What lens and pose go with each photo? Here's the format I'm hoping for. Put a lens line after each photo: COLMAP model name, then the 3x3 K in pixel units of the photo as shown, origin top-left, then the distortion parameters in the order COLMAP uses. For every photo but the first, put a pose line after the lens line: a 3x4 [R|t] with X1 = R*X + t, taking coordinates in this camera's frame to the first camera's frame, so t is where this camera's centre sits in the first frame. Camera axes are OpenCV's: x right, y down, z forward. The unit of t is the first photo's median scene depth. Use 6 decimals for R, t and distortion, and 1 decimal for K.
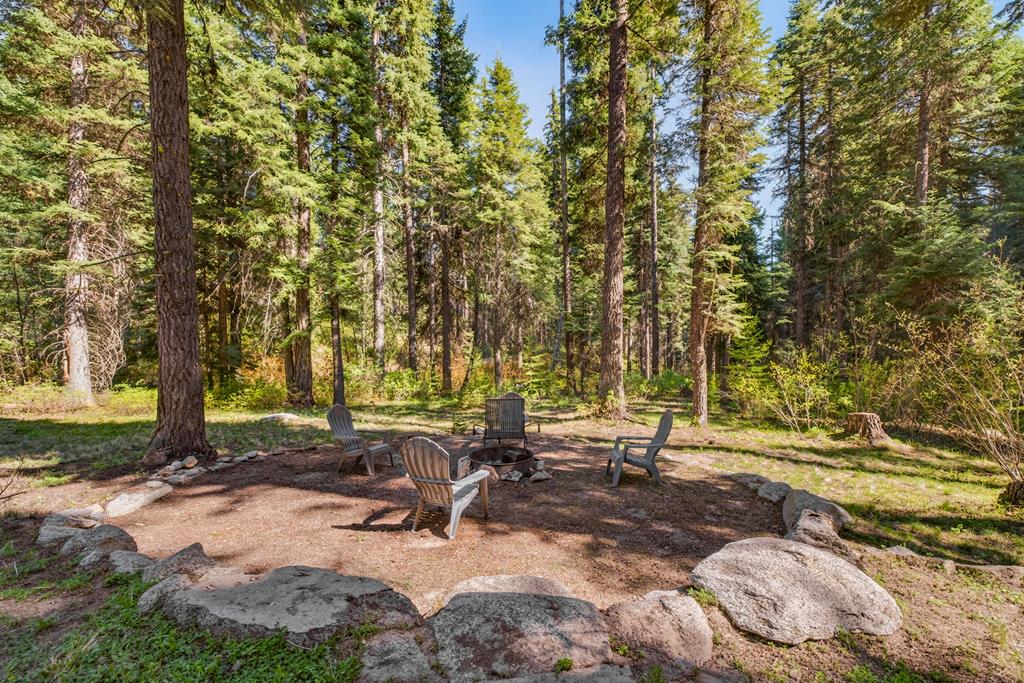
lens RADIAL K [[439.6, 0, 515.5], [0, 439.6, 341.9], [0, 0, 1]] dist [-0.000547, -0.000032]
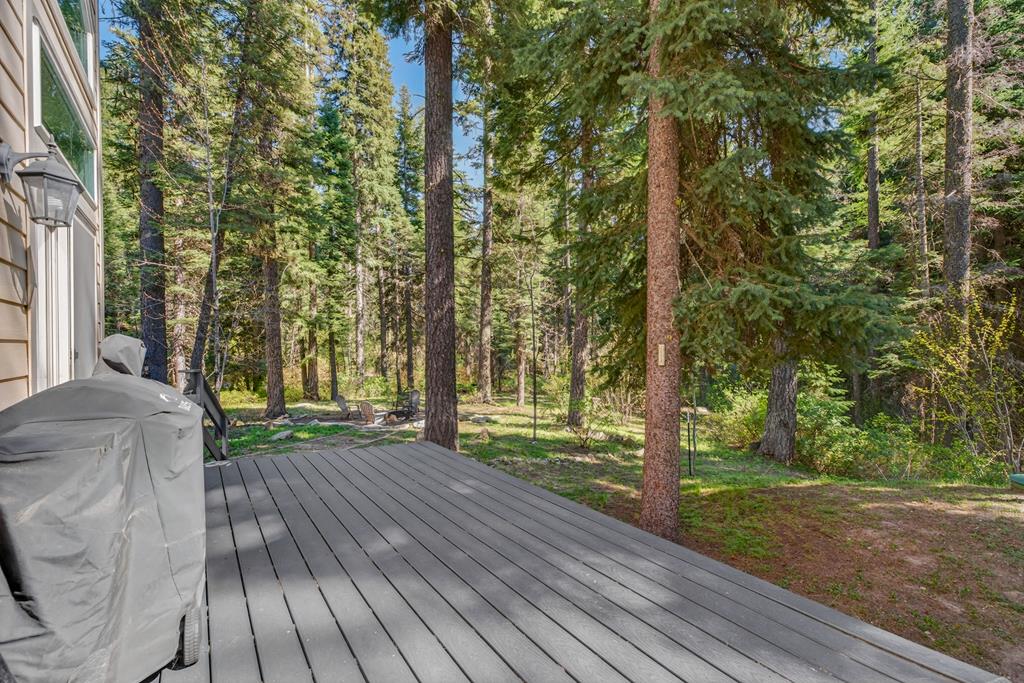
lens RADIAL K [[439.6, 0, 515.5], [0, 439.6, 341.9], [0, 0, 1]] dist [-0.000547, -0.000032]
pose [[0.999599, -0.007974, 0.027169, 0.224041], [0.007881, 0.999963, 0.003548, -0.069572], [-0.027196, -0.003332, 0.999625, -0.637710]]
